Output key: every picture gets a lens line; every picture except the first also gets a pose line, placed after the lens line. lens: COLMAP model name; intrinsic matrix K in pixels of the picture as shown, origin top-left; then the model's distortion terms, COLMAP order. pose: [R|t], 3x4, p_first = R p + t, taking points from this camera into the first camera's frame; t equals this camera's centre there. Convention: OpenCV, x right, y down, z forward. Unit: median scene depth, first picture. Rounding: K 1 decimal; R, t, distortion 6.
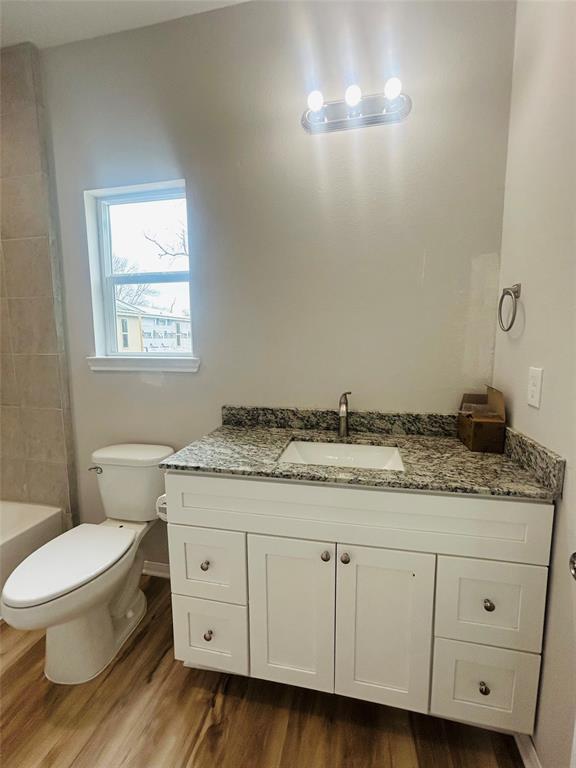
lens RADIAL K [[346.7, 0, 293.3], [0, 346.7, 379.9], [0, 0, 1]] dist [-0.001942, 0.000549]
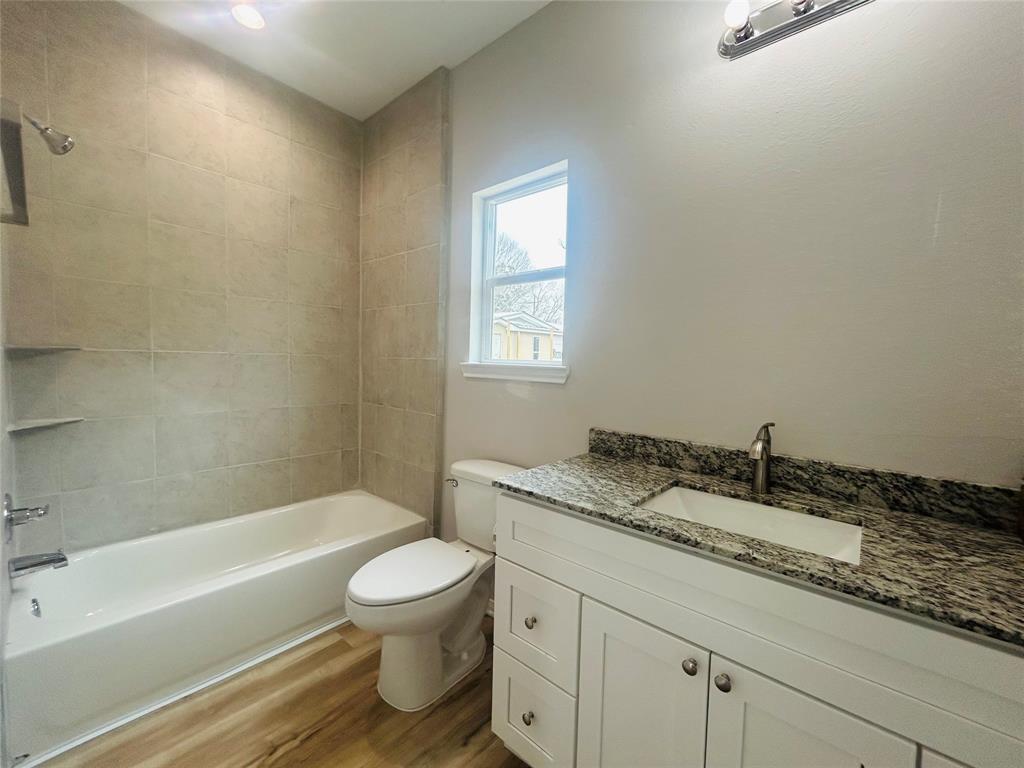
lens RADIAL K [[419.9, 0, 511.0], [0, 419.9, 376.2], [0, 0, 1]] dist [-0.004506, 0.001265]
pose [[0.871095, 0.046711, -0.488887, 0.111809], [-0.086951, 0.994409, -0.059917, 0.035614], [0.483355, 0.094703, 0.870287, 0.081798]]
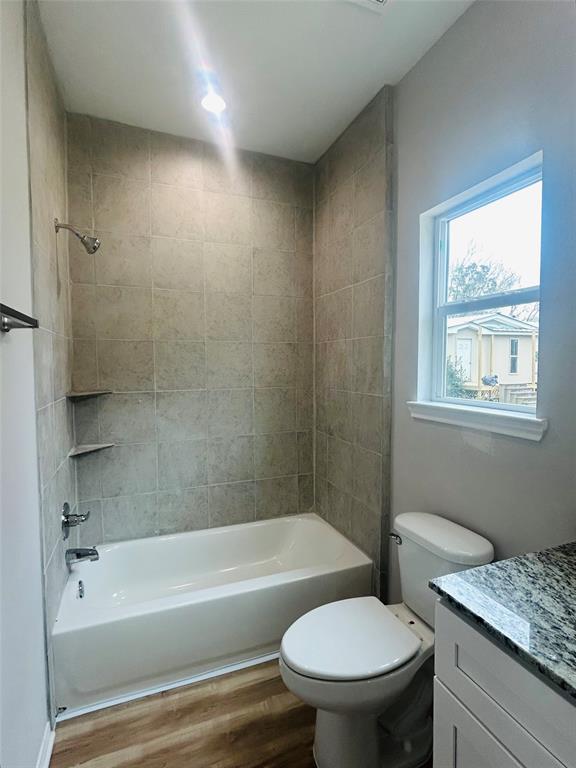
lens RADIAL K [[389.6, 0, 282.9], [0, 389.6, 382.8], [0, 0, 1]] dist [-0.002133, 0.002309]
pose [[0.549289, 0.042305, -0.834561, 0.062340], [-0.094900, 0.995414, -0.012002, -0.087487], [0.830226, 0.085793, 0.550785, 0.237656]]
